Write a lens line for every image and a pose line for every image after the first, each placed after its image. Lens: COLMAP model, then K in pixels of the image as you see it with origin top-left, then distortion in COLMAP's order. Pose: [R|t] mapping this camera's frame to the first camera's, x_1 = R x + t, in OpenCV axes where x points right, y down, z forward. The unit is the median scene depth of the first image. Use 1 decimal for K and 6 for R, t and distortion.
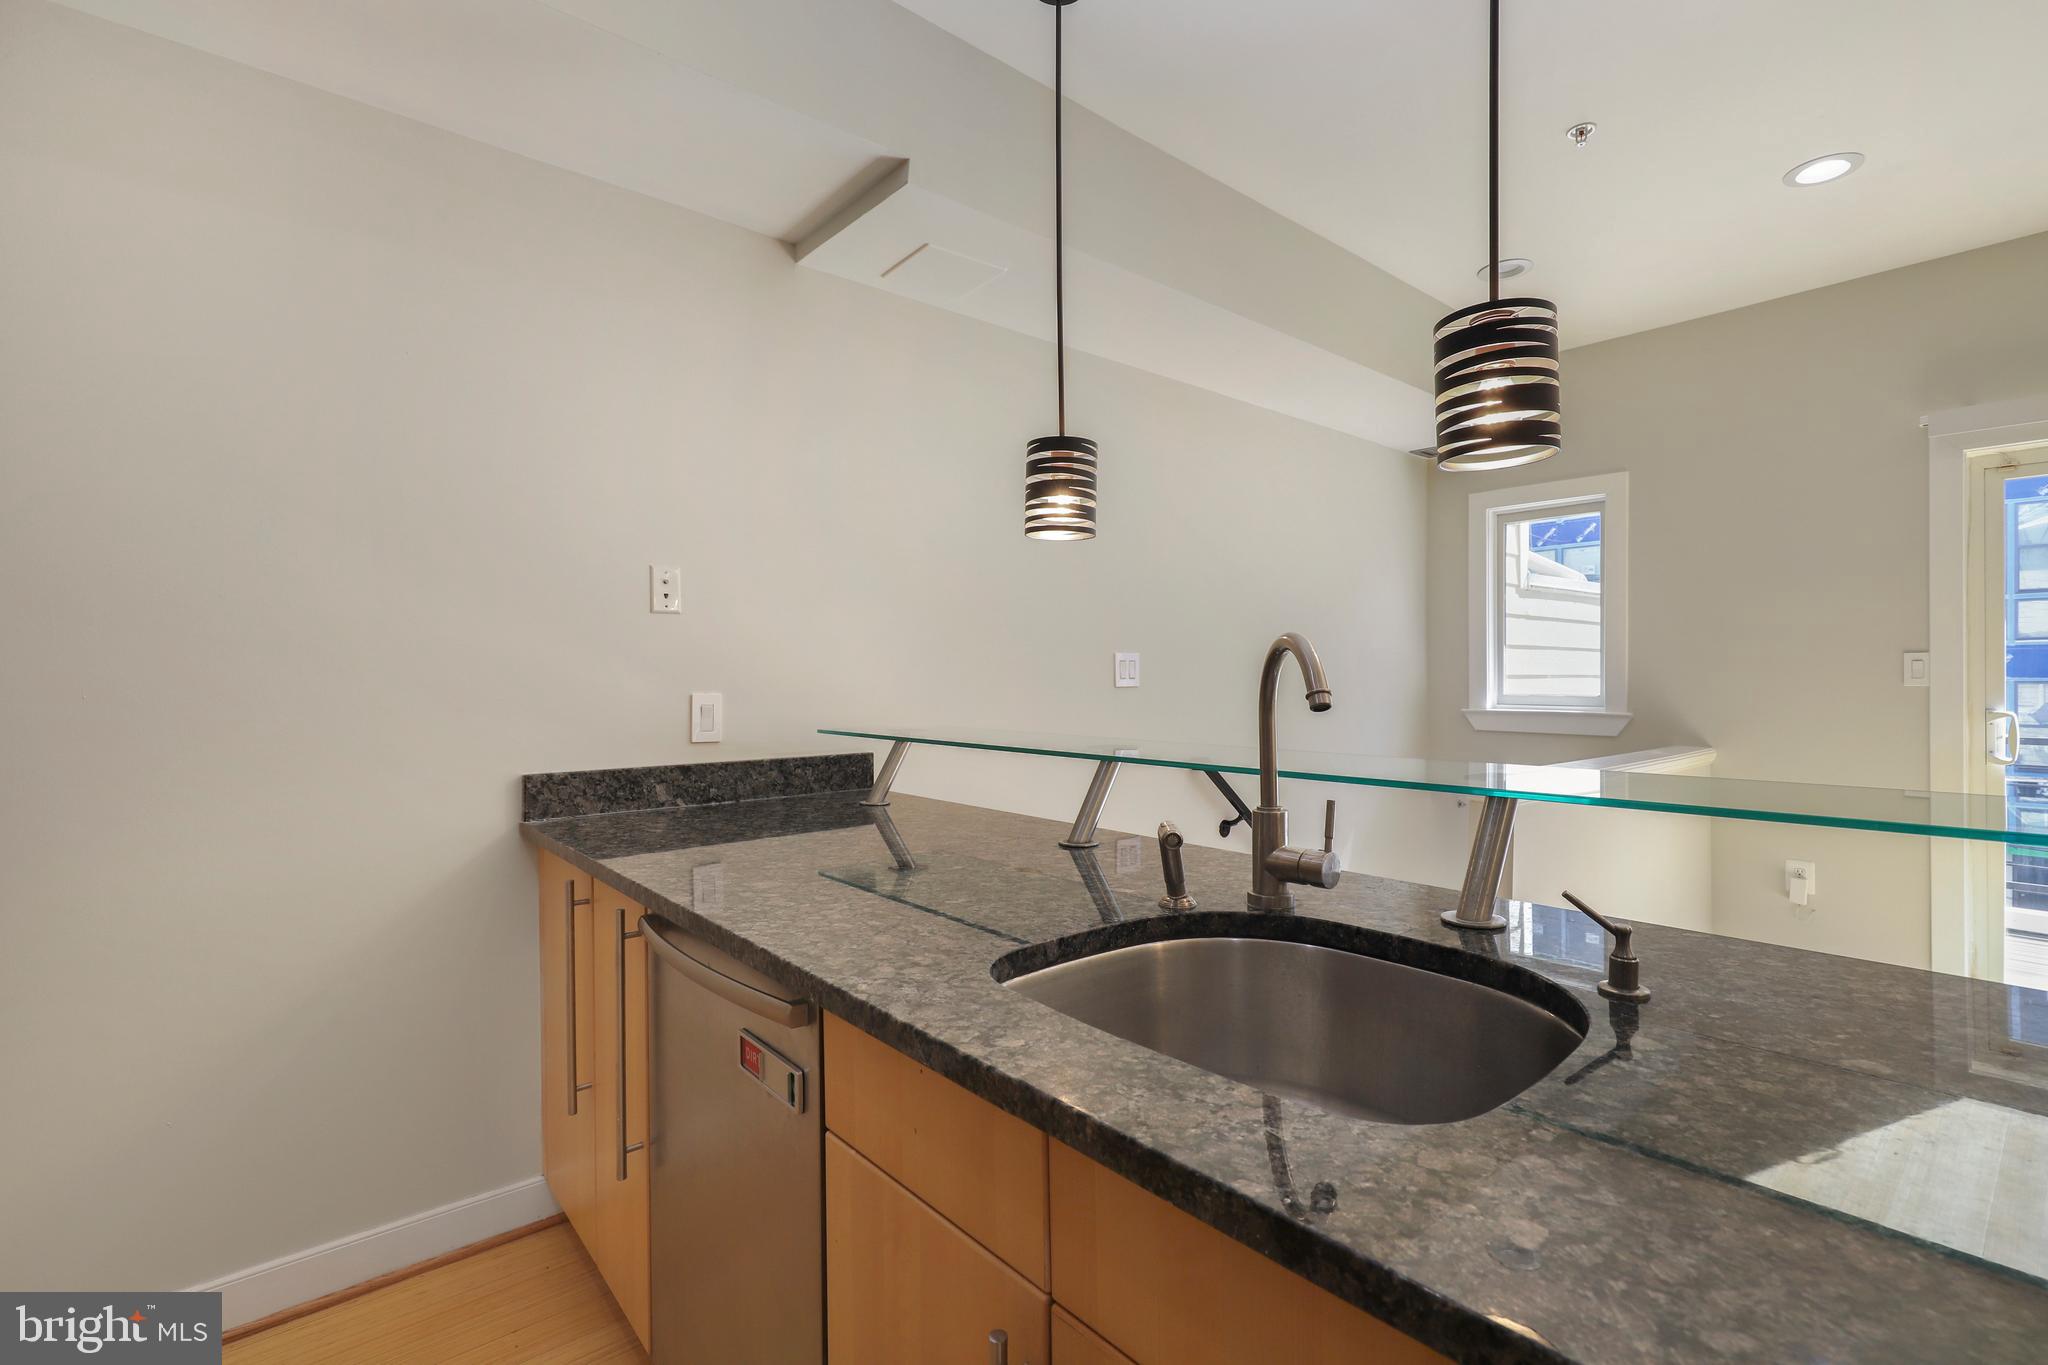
lens RADIAL K [[912.1, 0, 1024.0], [0, 912.1, 682.5], [0, 0, 1]] dist [0.000085, -0.000201]
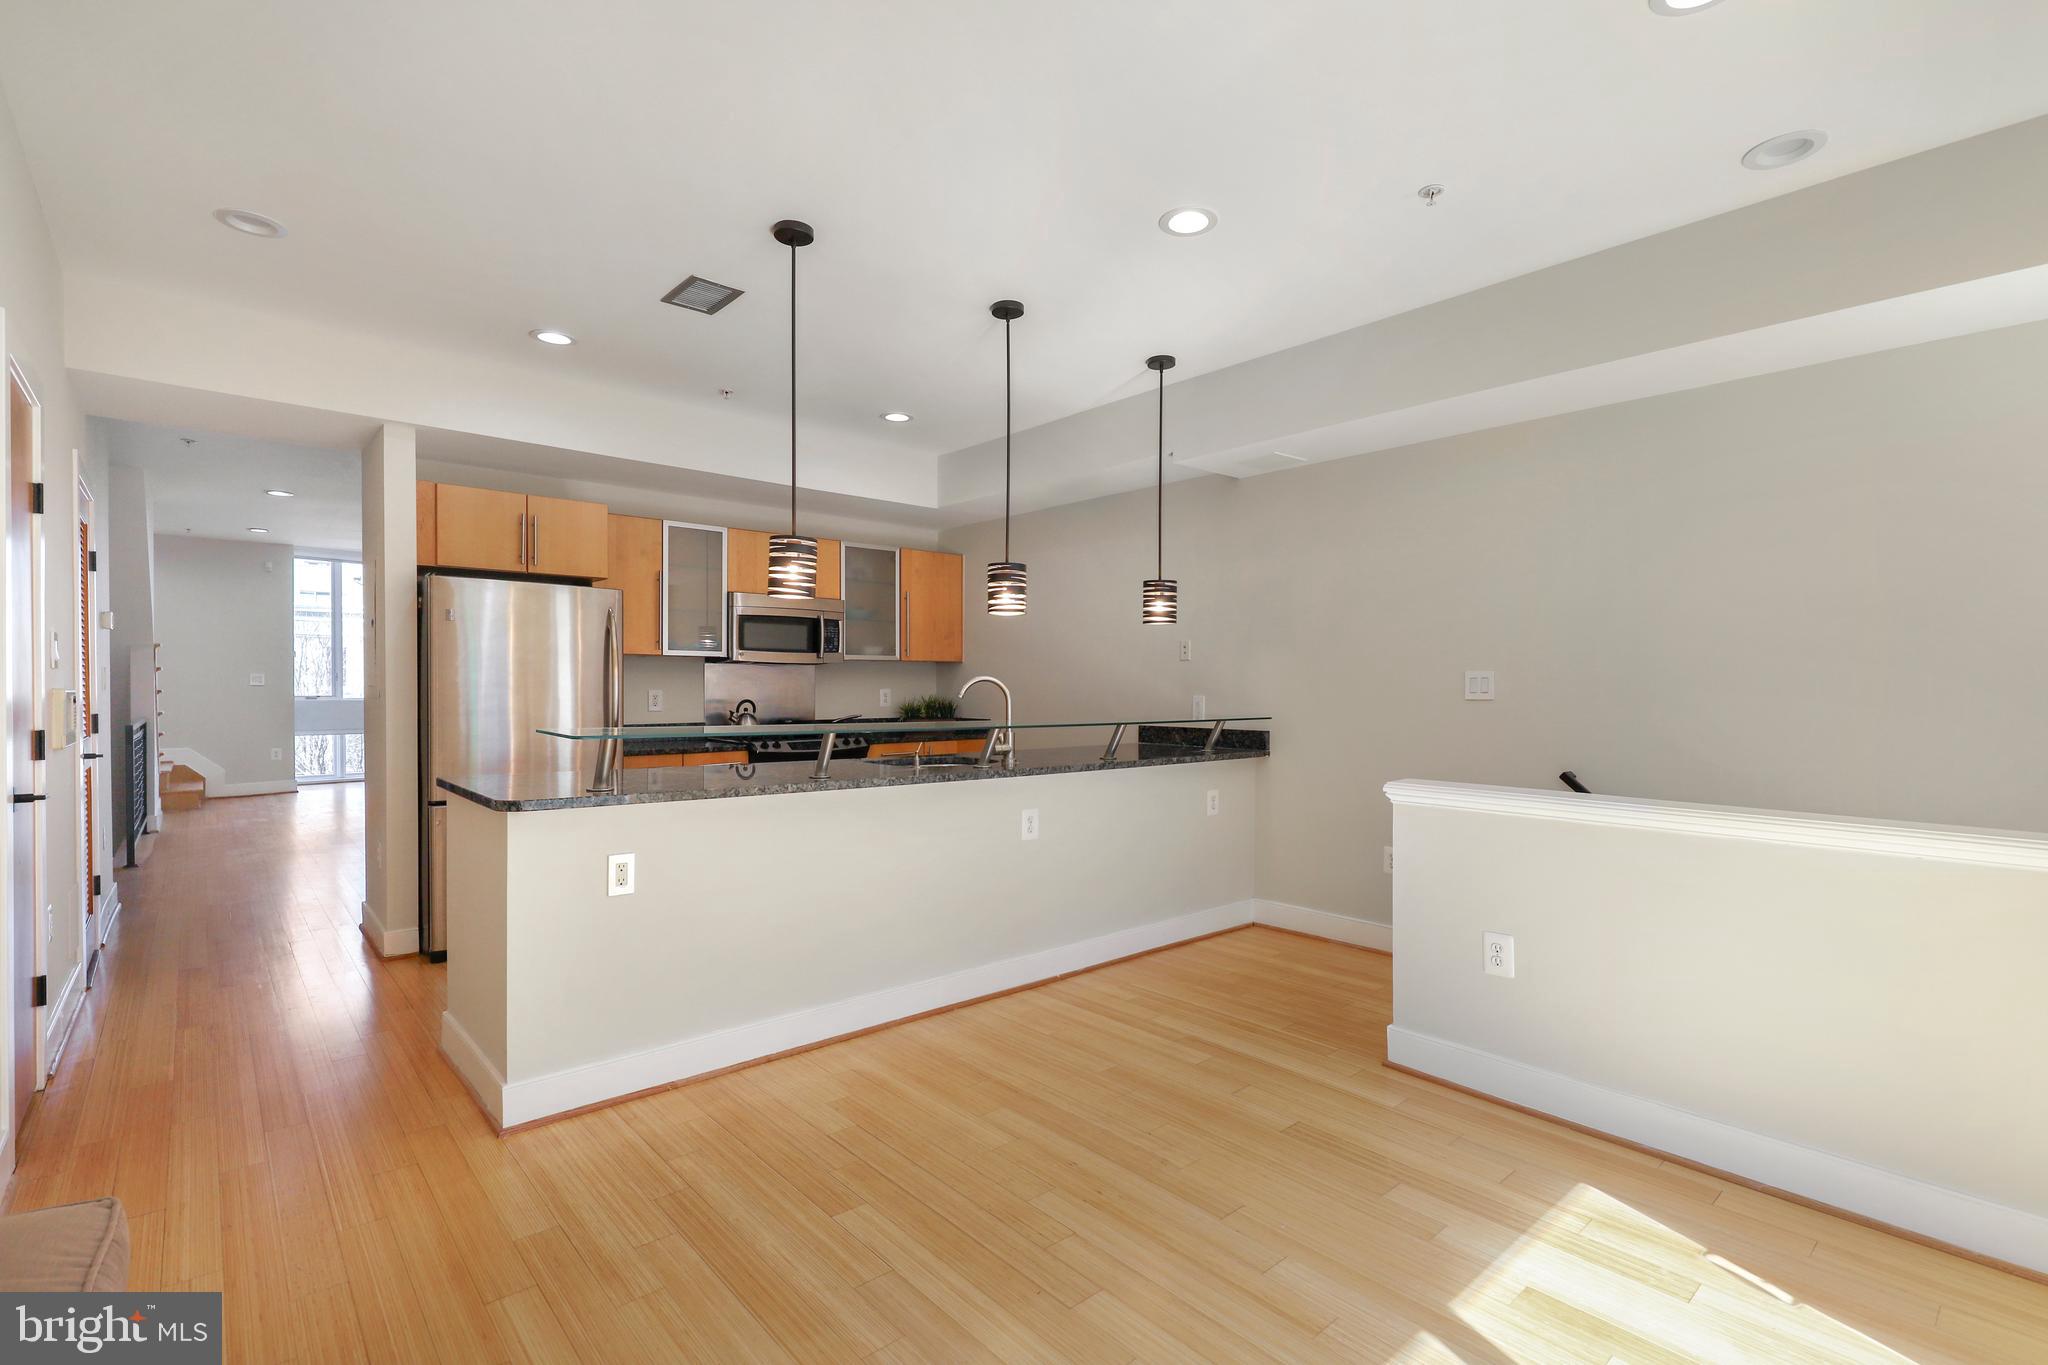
lens RADIAL K [[926.2, 0, 1026.3], [0, 926.2, 698.2], [0, 0, 1]] dist [0.002561, 0.000217]
pose [[0.023050, 0.016119, -0.999604, 2.098397], [-0.011080, 0.999813, 0.015867, -0.014761], [0.999673, 0.010710, 0.023224, 0.591378]]
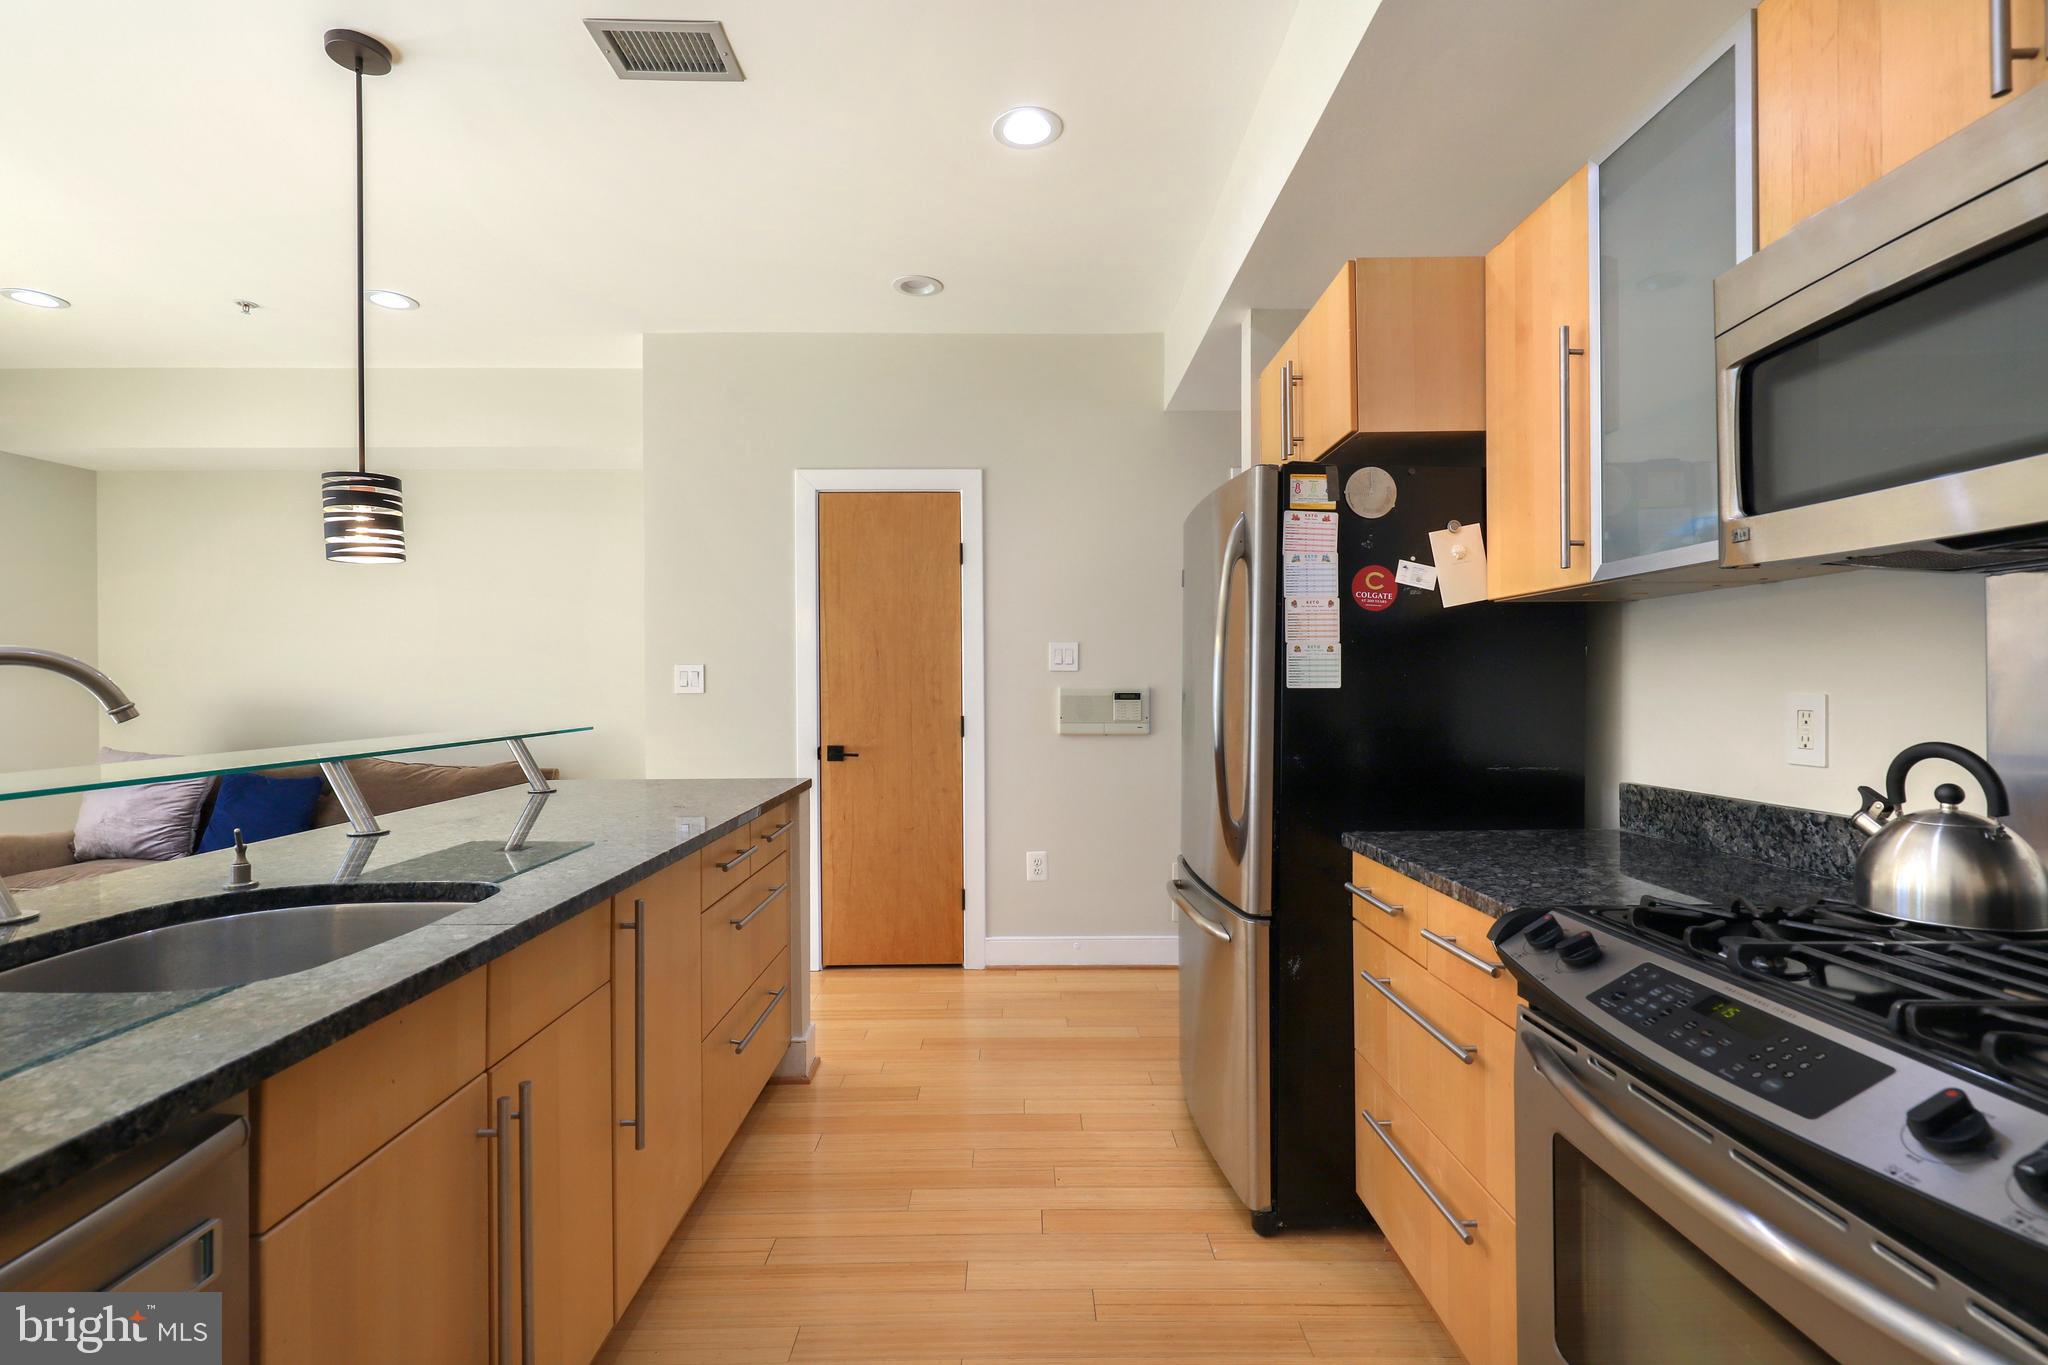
lens RADIAL K [[936.4, 0, 1031.8], [0, 936.4, 679.5], [0, 0, 1]] dist [0.002013, 0.000020]
pose [[-0.773234, 0.012132, 0.634005, -0.646961], [0.014410, 0.999895, -0.001560, -0.002844], [-0.633957, 0.007929, -0.773328, 0.598329]]
